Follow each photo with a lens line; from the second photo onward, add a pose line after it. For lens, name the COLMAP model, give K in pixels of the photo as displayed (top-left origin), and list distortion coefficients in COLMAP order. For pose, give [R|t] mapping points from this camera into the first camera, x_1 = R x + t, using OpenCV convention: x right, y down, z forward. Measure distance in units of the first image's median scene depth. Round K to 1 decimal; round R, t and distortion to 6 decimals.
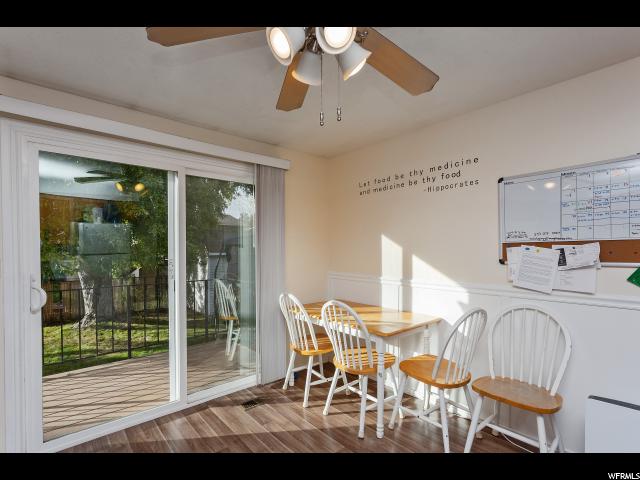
lens RADIAL K [[308.1, 0, 315.4], [0, 308.1, 249.8], [0, 0, 1]] dist [0.001652, 0.001142]
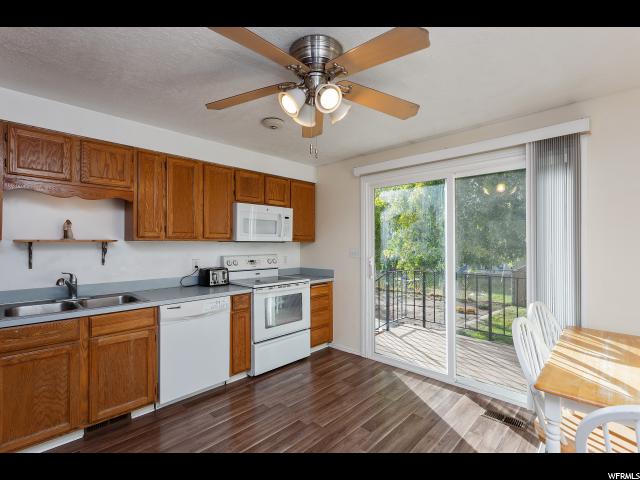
lens RADIAL K [[308.1, 0, 322.2], [0, 308.1, 241.2], [0, 0, 1]] dist [0.001652, 0.001142]
pose [[0.079964, -0.000543, -0.996798, 0.654036], [0.000739, 1.000000, -0.000485, -0.015315], [0.996797, -0.000697, 0.079964, 0.414948]]
